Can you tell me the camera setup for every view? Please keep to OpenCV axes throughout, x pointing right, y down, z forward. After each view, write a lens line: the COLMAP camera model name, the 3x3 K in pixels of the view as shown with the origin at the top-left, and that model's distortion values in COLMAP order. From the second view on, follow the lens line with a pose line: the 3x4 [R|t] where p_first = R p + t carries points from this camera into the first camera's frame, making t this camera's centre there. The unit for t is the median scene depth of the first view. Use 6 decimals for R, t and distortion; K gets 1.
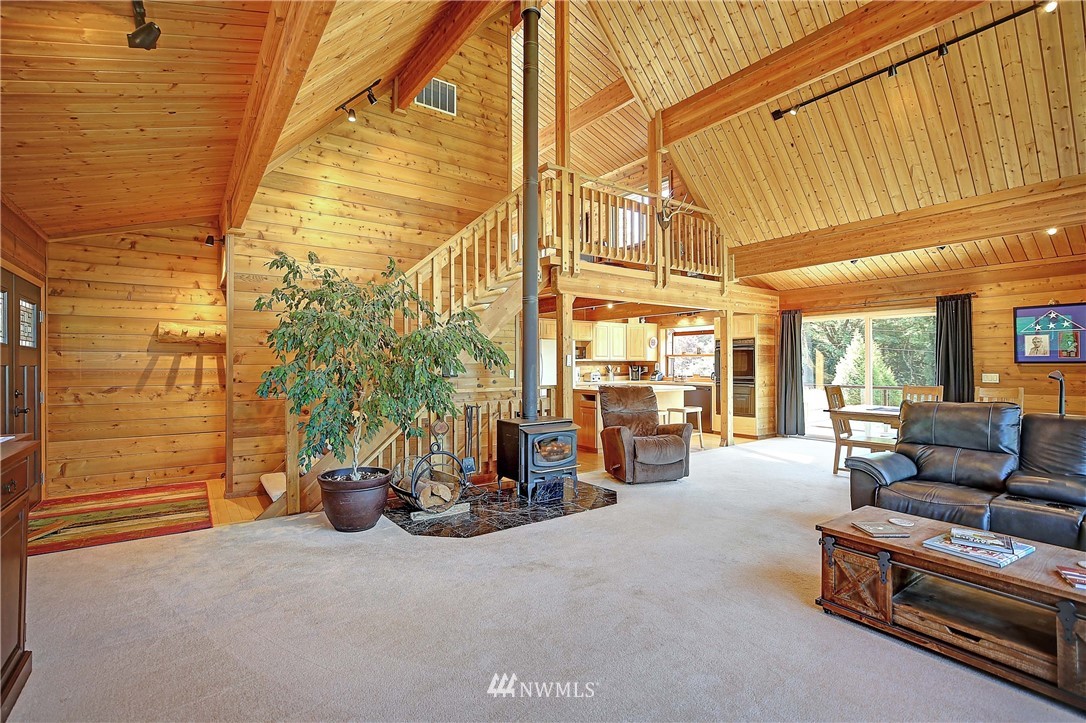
lens RADIAL K [[498.6, 0, 543.6], [0, 498.6, 355.1], [0, 0, 1]] dist [-0.024420, 0.005490]
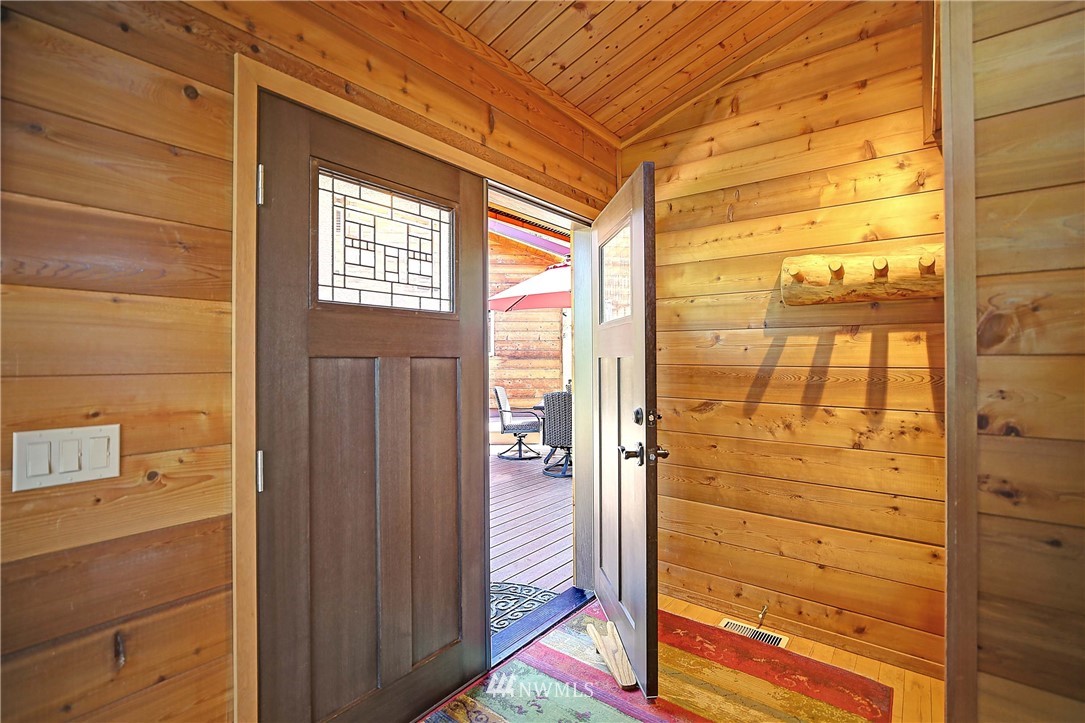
lens RADIAL K [[498.1, 0, 539.2], [0, 498.1, 353.8], [0, 0, 1]] dist [-0.024420, 0.005490]
pose [[0.269989, -0.001039, -0.962863, -0.411099], [0.016709, 0.999854, 0.003607, 0.011981], [0.962718, -0.017062, 0.269967, 0.658957]]
